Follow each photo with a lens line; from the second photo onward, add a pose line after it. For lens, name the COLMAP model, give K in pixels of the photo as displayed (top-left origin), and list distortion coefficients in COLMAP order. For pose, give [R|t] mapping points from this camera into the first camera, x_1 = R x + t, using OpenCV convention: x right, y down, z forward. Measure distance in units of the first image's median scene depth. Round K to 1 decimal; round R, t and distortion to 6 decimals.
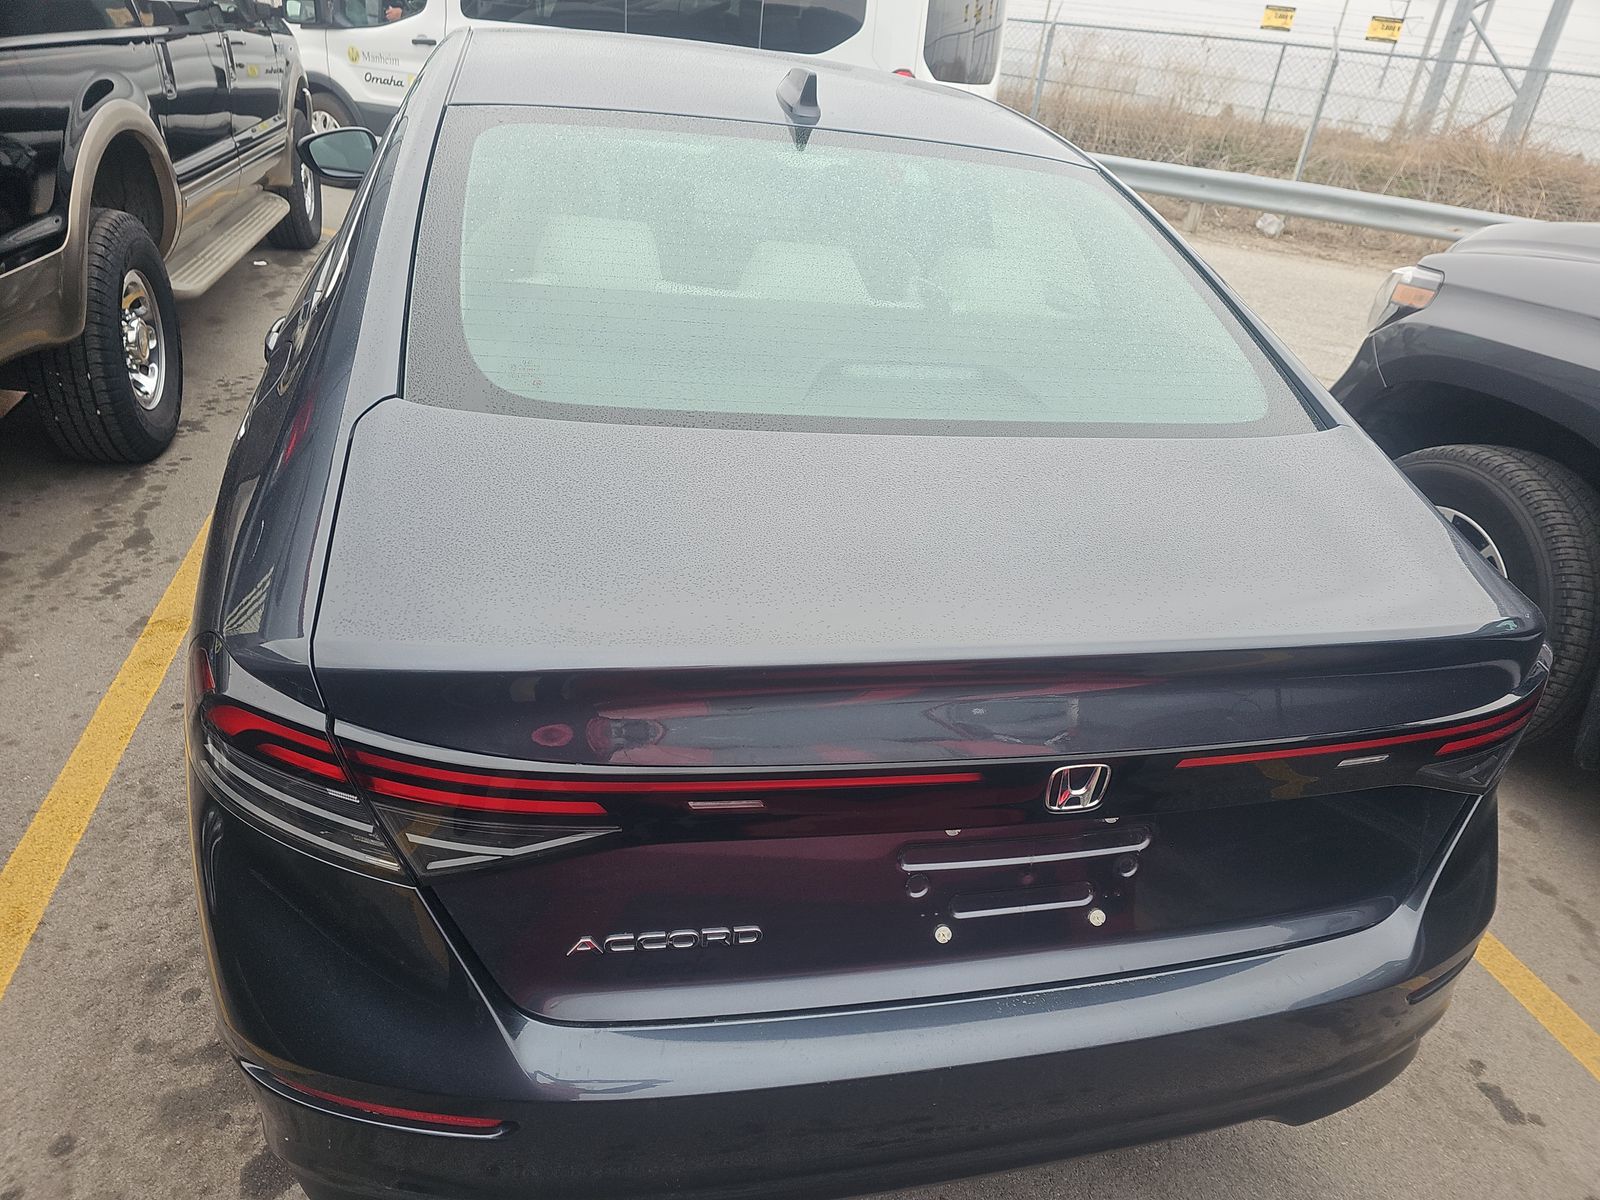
lens RADIAL K [[1078.7, 0, 798.3], [0, 1078.7, 603.0], [0, 0, 1]] dist [0.022100, -0.026047]
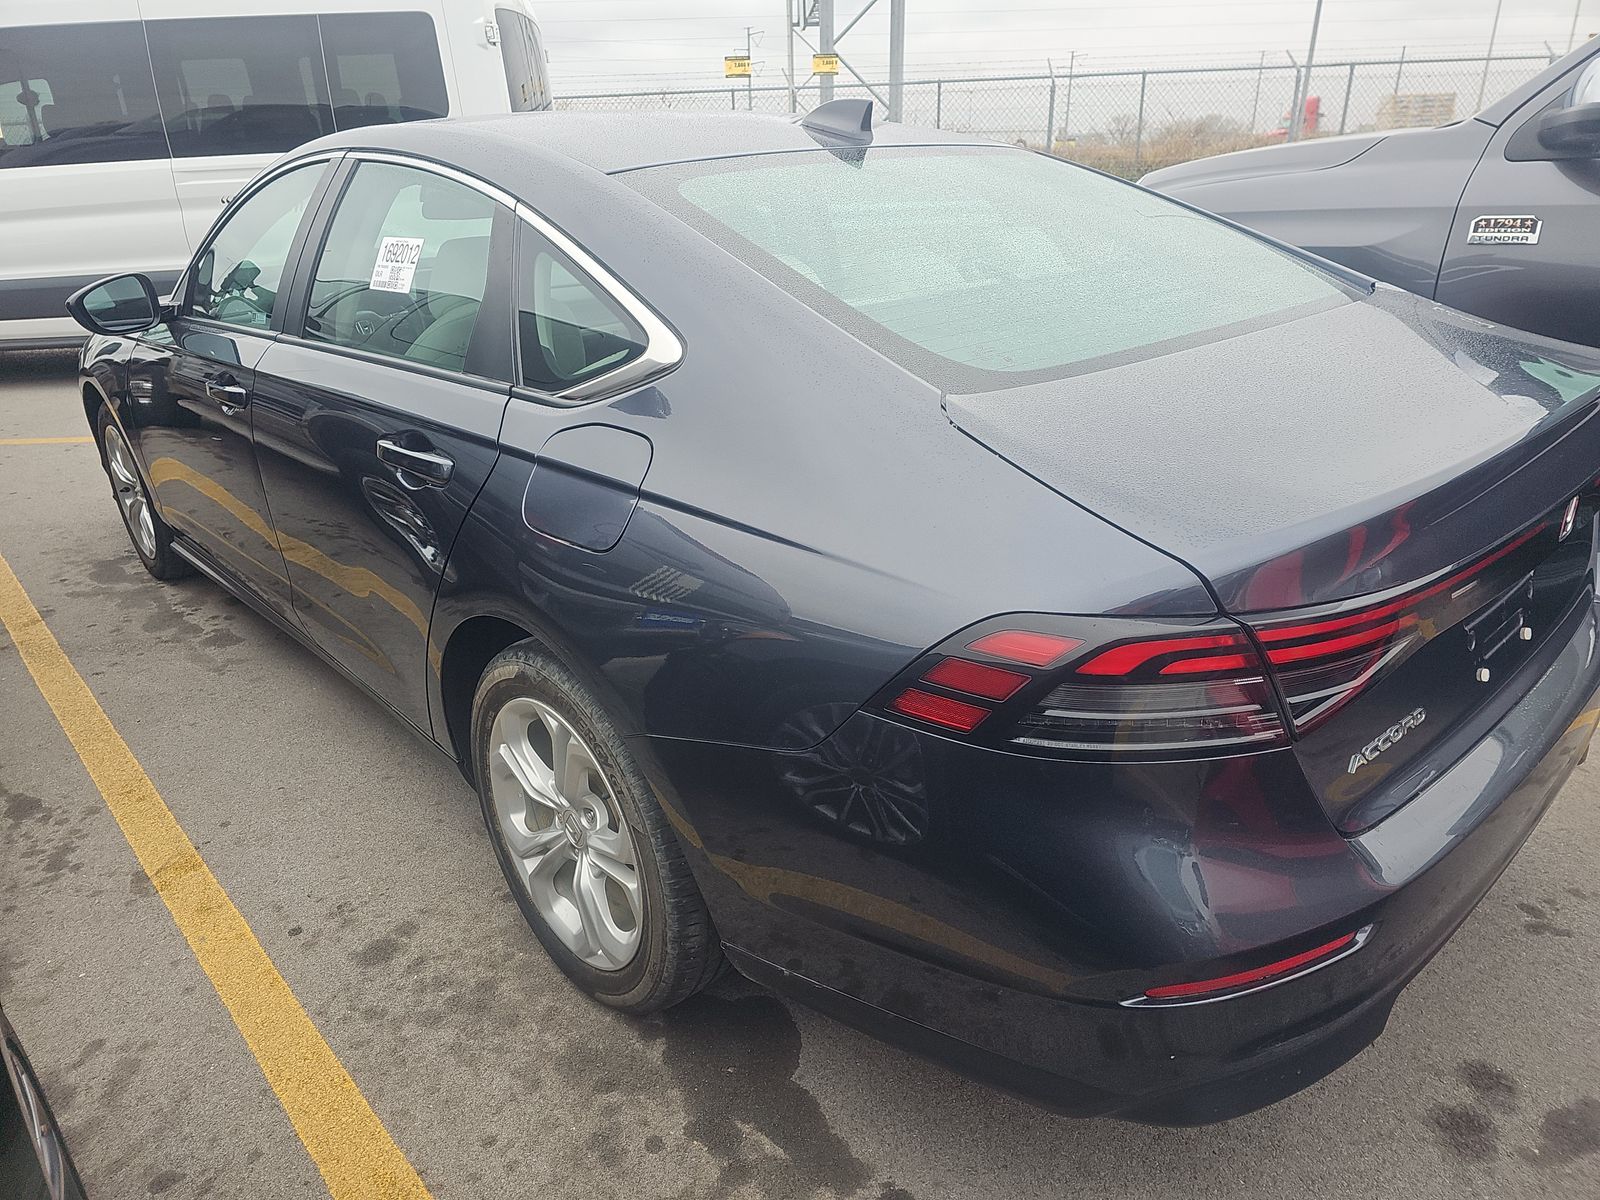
lens RADIAL K [[1078.7, 0, 786.9], [0, 1078.7, 589.5], [0, 0, 1]] dist [0.022100, -0.026047]
pose [[0.869573, -0.305695, 0.387806, -0.540262], [0.332231, 0.943197, -0.001467, -0.030921], [-0.365329, 0.130117, 0.921740, 0.049891]]
